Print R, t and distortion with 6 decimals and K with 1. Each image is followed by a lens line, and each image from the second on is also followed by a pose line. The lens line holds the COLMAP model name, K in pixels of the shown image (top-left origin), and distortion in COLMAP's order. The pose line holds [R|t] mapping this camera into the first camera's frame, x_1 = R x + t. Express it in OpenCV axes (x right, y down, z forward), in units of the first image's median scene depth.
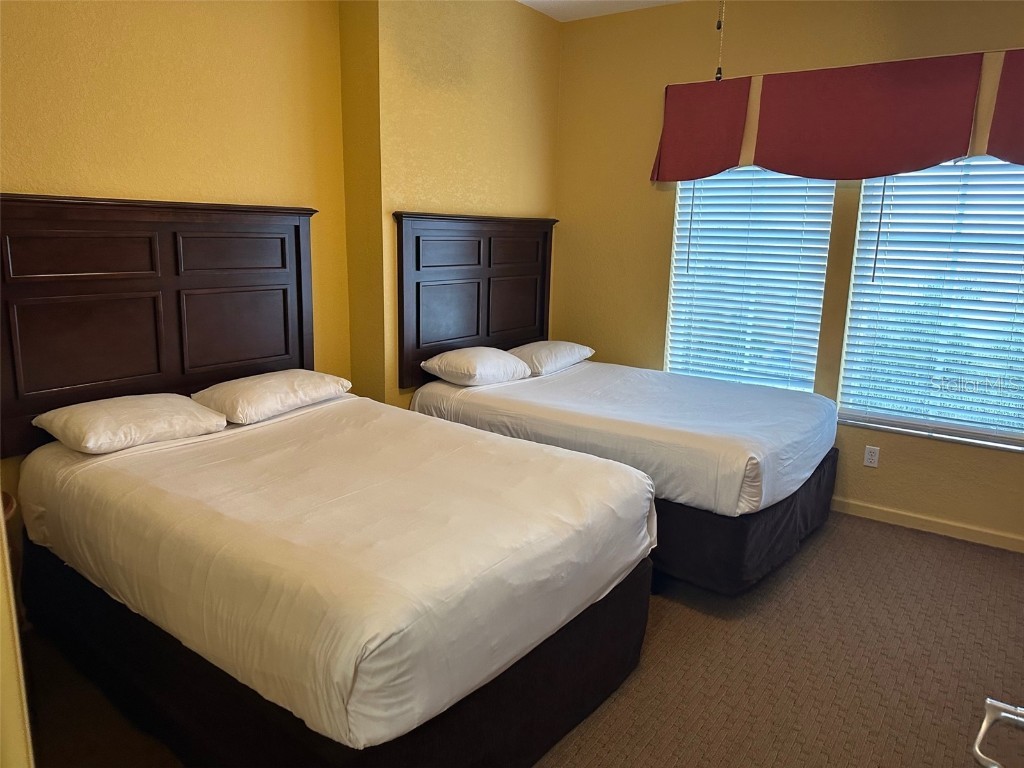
lens RADIAL K [[721.2, 0, 515.2], [0, 721.2, 382.6], [0, 0, 1]] dist [0.040124, -0.047106]
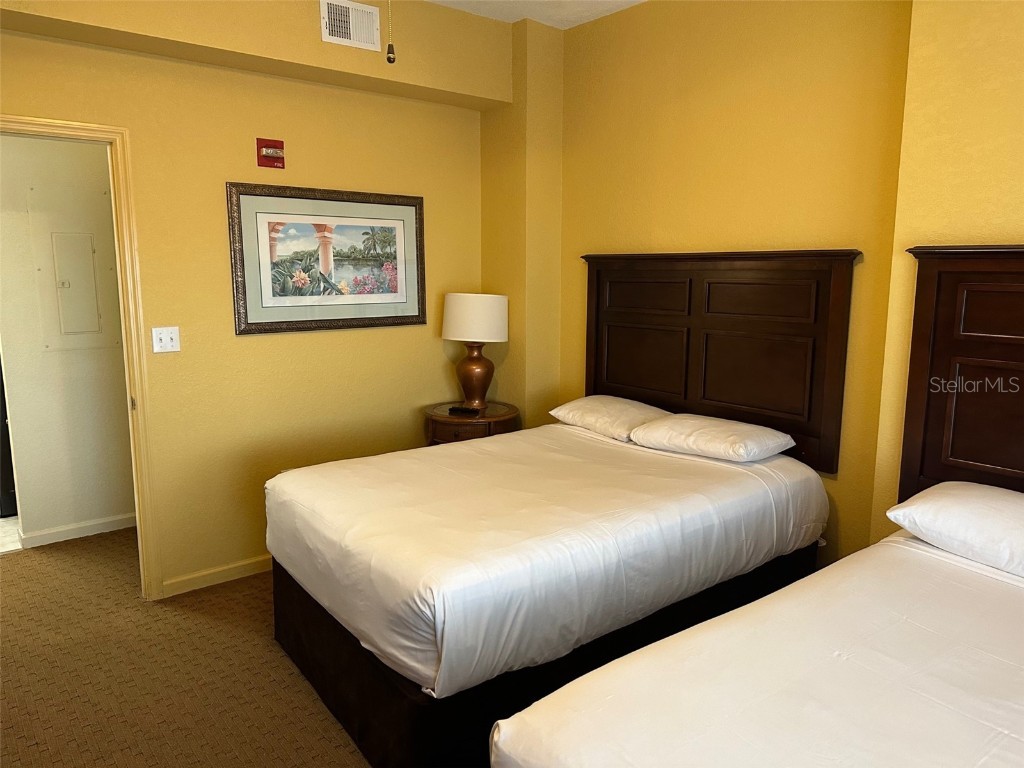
lens RADIAL K [[721.2, 0, 517.9], [0, 721.2, 381.6], [0, 0, 1]] dist [0.040124, -0.047106]
pose [[-0.266884, 0.128912, -0.955068, 0.827572], [-0.208824, 0.959733, 0.187896, -0.232774], [0.940832, 0.249588, -0.229218, 1.169212]]
